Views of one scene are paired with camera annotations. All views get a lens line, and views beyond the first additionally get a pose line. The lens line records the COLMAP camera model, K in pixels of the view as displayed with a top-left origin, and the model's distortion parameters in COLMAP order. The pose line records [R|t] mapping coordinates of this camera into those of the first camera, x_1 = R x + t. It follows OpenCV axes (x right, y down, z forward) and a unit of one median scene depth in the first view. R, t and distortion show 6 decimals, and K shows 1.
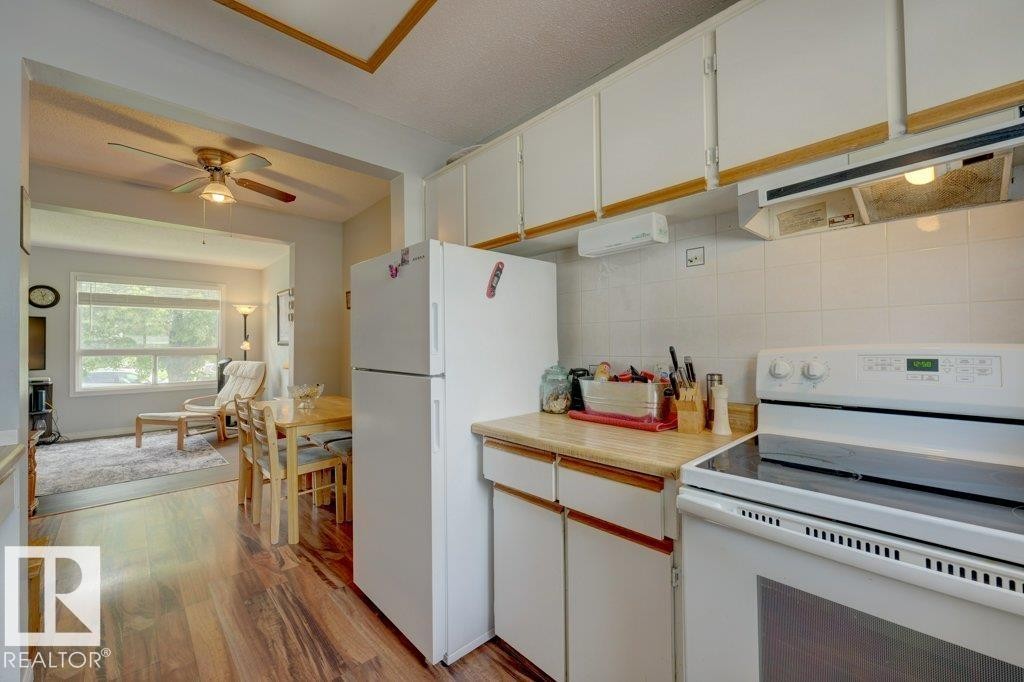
lens RADIAL K [[411.1, 0, 510.1], [0, 411.1, 340.8], [0, 0, 1]] dist [0.000872, 0.000097]
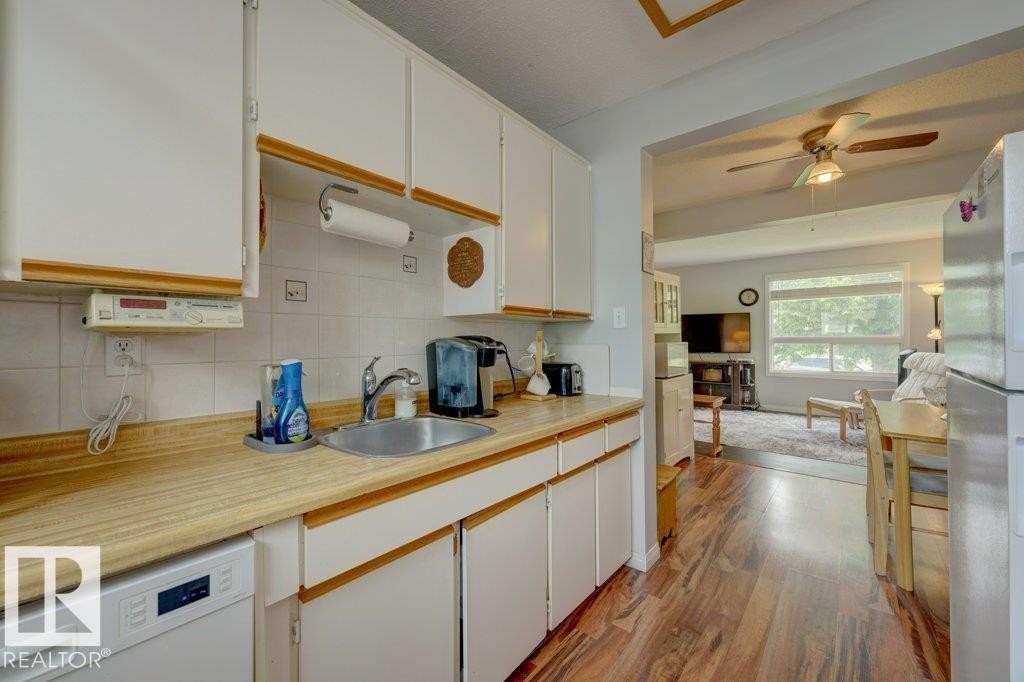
lens RADIAL K [[411.1, 0, 507.2], [0, 411.1, 341.9], [0, 0, 1]] dist [0.000872, 0.000097]
pose [[0.108813, 0.015341, -0.993944, 0.113987], [0.016445, 0.999716, 0.017230, -0.000007], [0.993926, -0.018221, 0.108529, 0.124834]]
